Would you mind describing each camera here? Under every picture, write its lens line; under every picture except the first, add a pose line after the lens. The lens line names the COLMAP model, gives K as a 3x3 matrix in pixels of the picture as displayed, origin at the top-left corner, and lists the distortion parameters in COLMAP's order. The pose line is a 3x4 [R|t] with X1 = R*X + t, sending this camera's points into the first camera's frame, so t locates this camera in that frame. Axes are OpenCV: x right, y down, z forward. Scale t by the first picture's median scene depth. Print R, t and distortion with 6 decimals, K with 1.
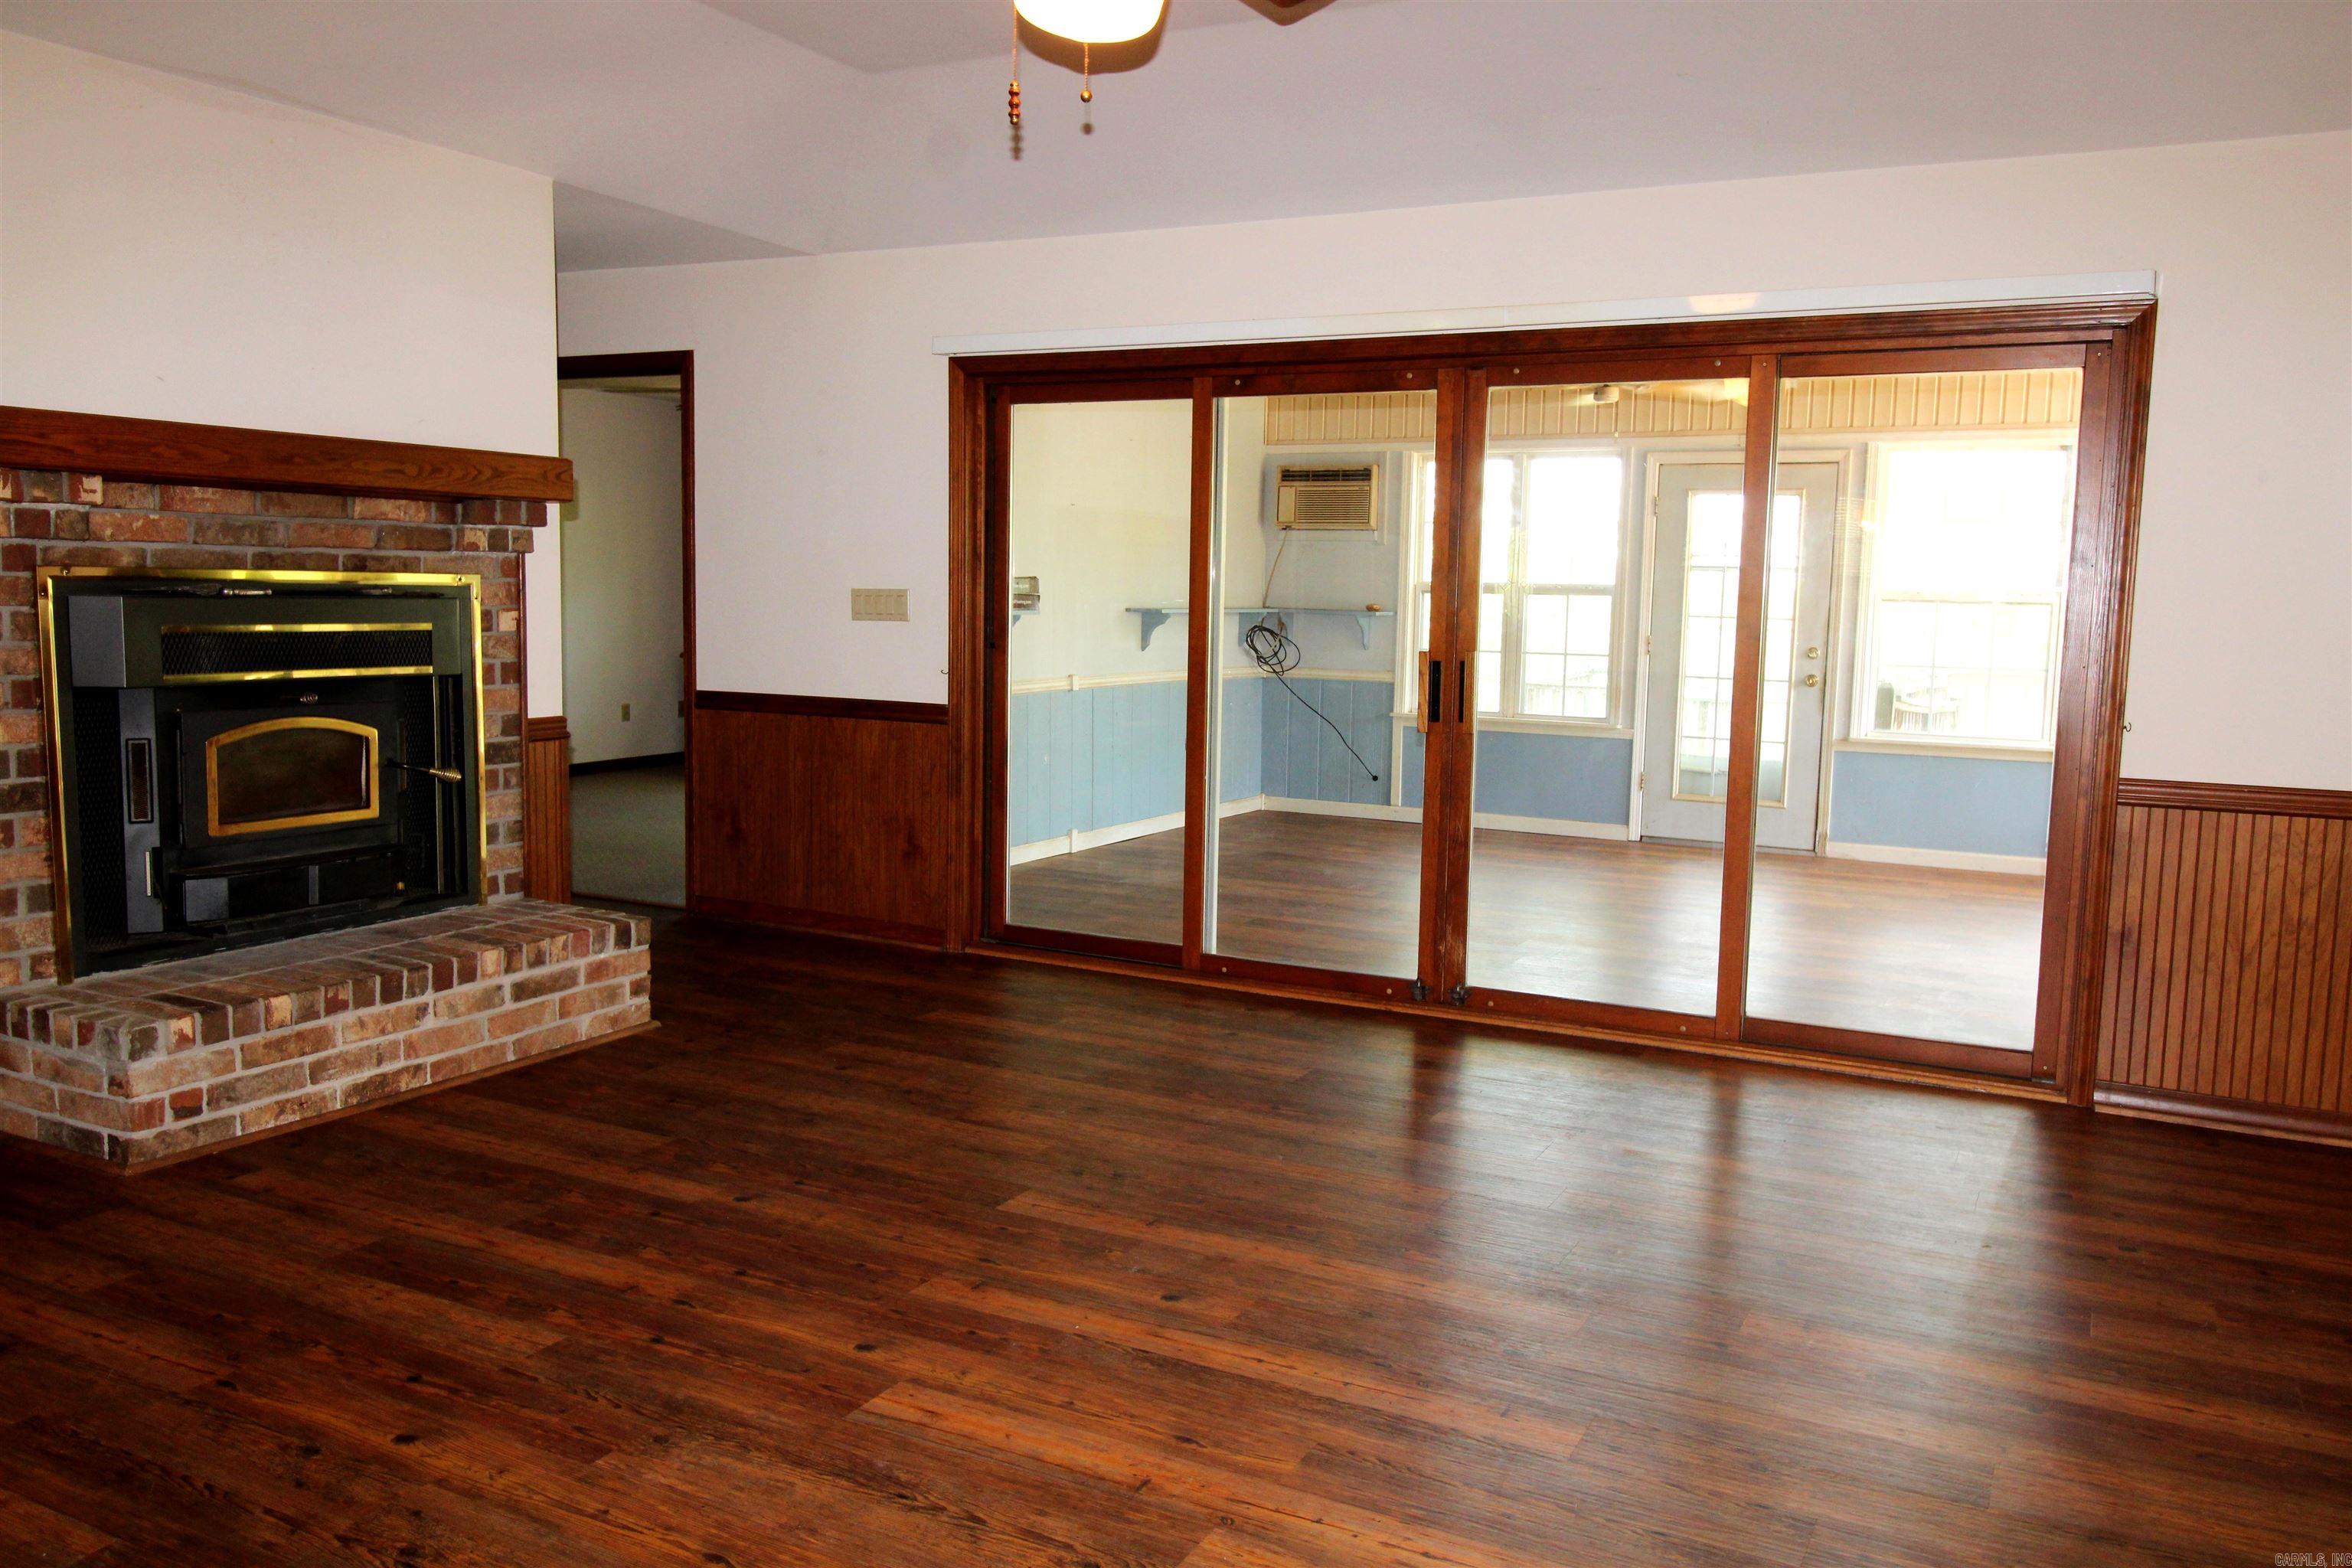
lens RADIAL K [[1764.3, 0, 1176.8], [0, 1764.3, 790.5], [0, 0, 1]] dist [0.007059, -0.003943]
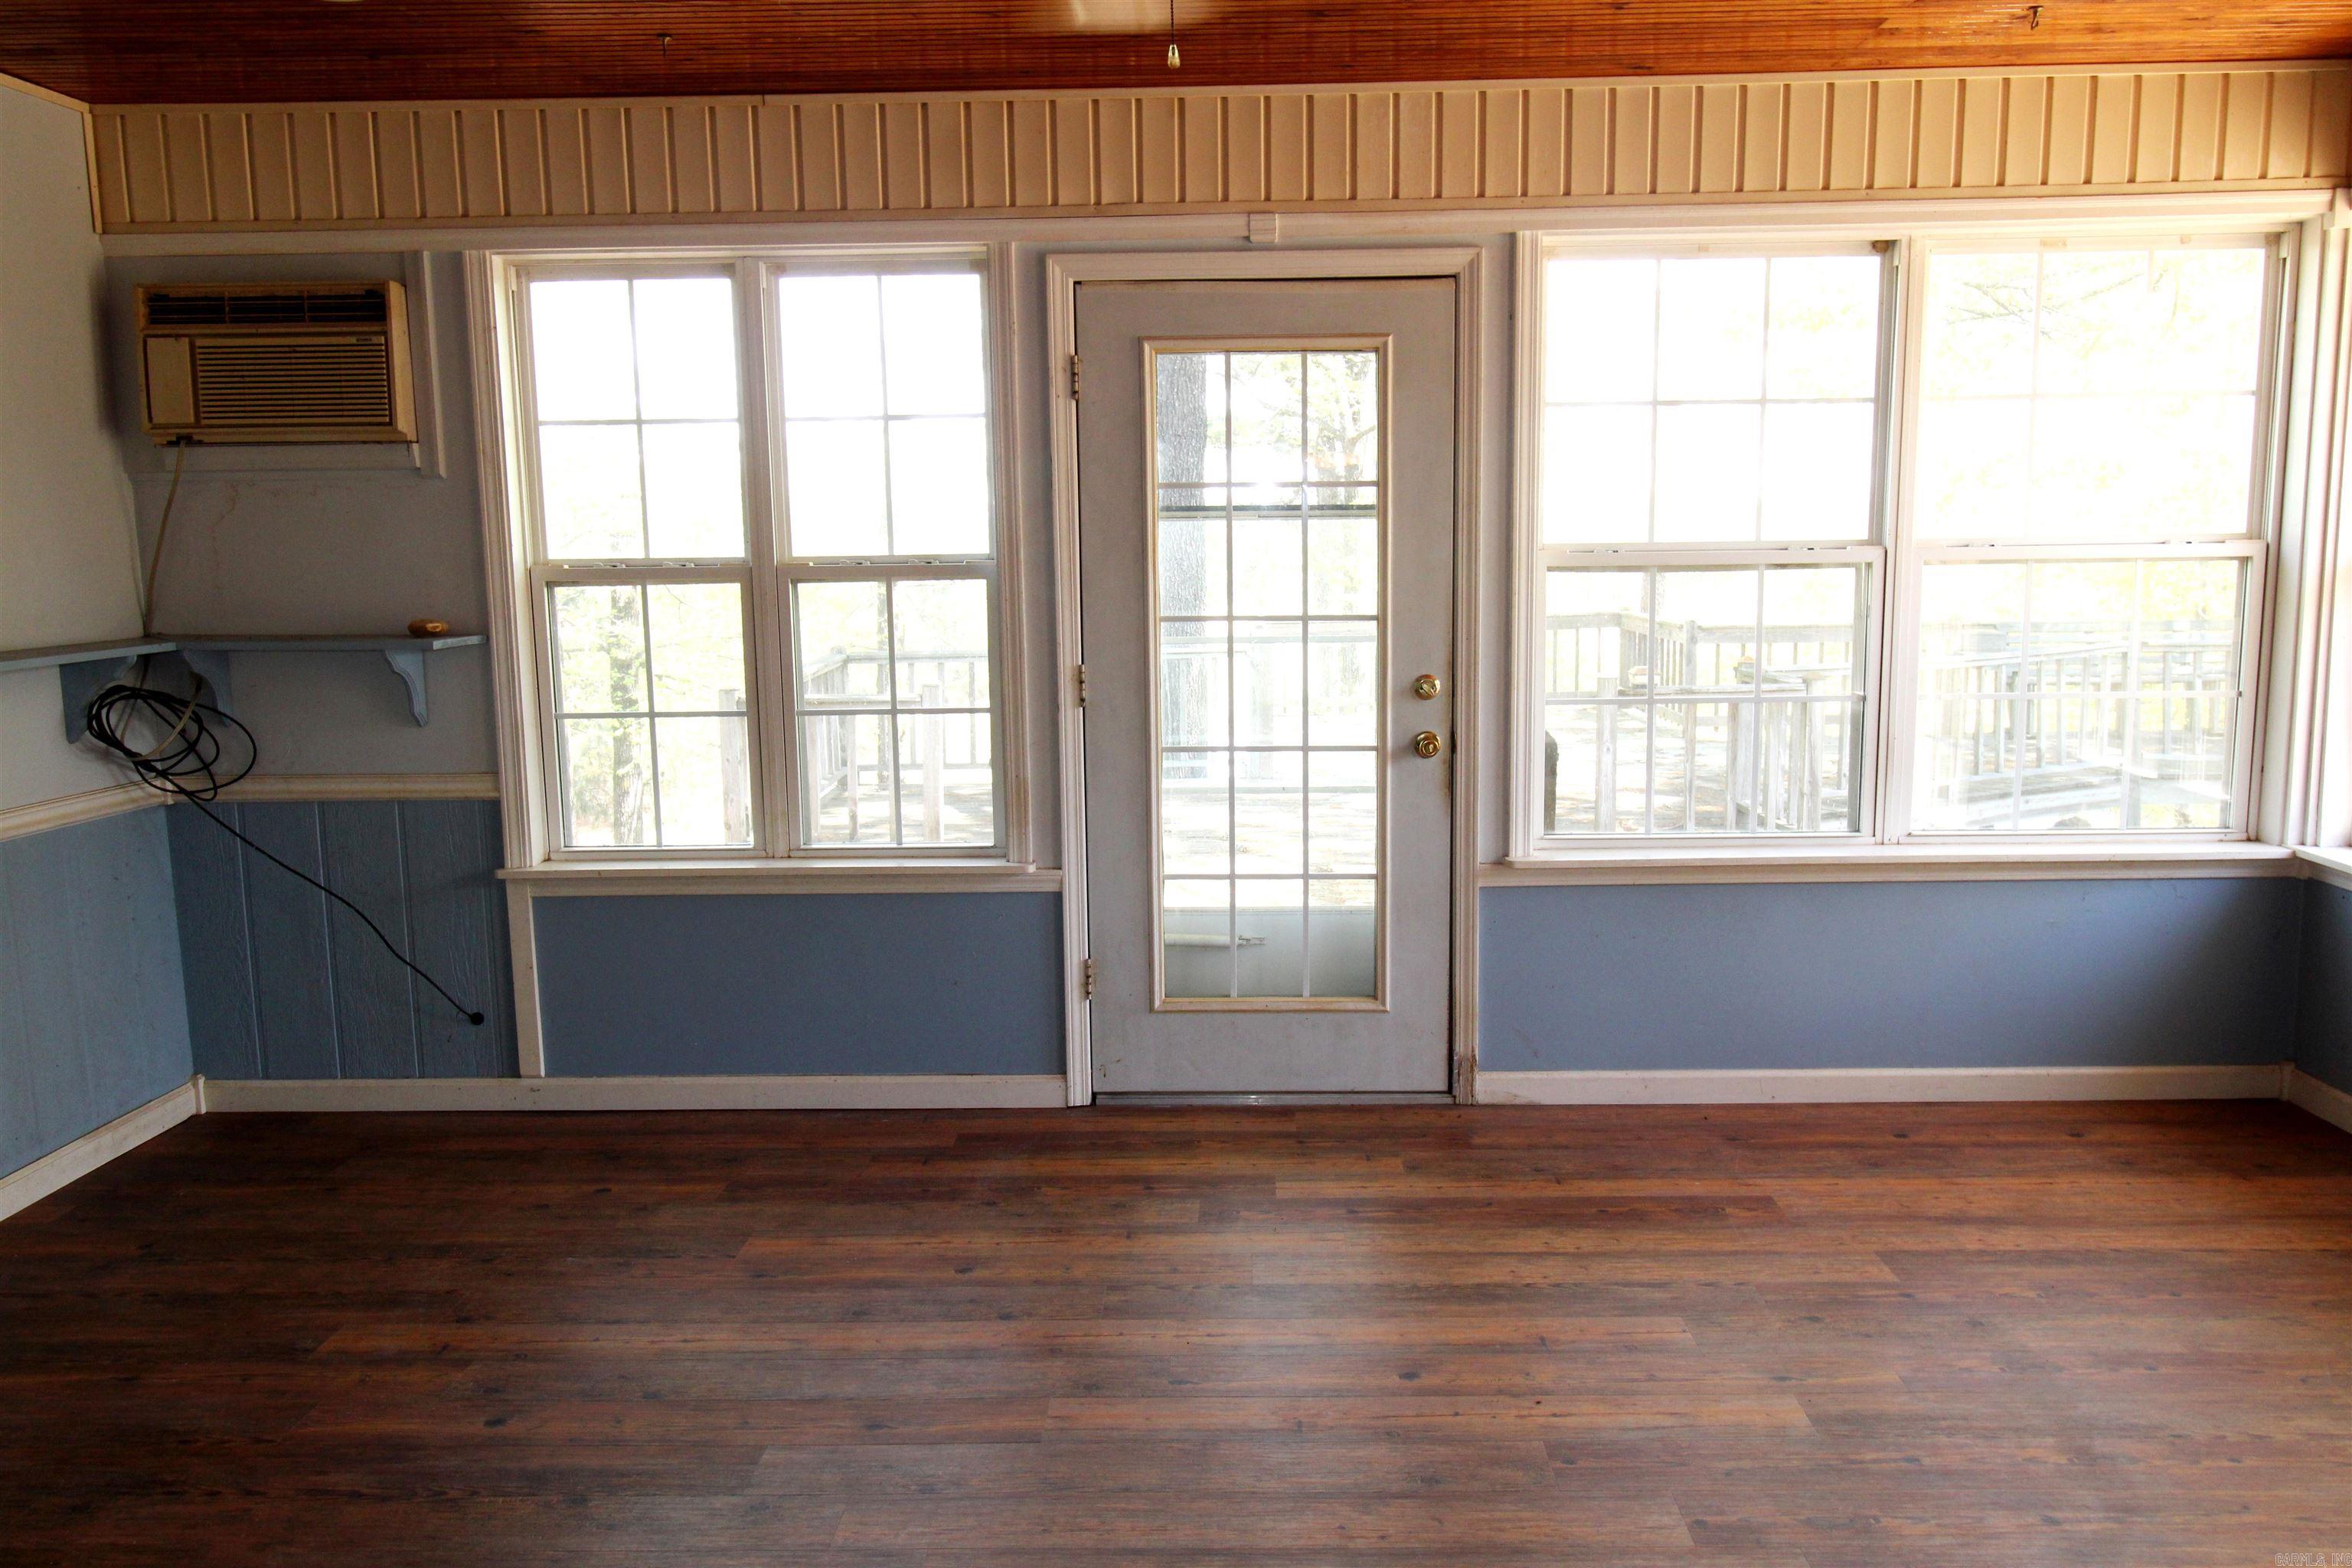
lens RADIAL K [[1764.3, 0, 1185.3], [0, 1764.3, 799.8], [0, 0, 1]] dist [0.007059, -0.003943]
pose [[0.887708, -0.096045, 0.450277, 0.082197], [0.085254, 0.995377, 0.044239, -0.069632], [-0.452444, -0.000883, 0.891792, 0.572191]]
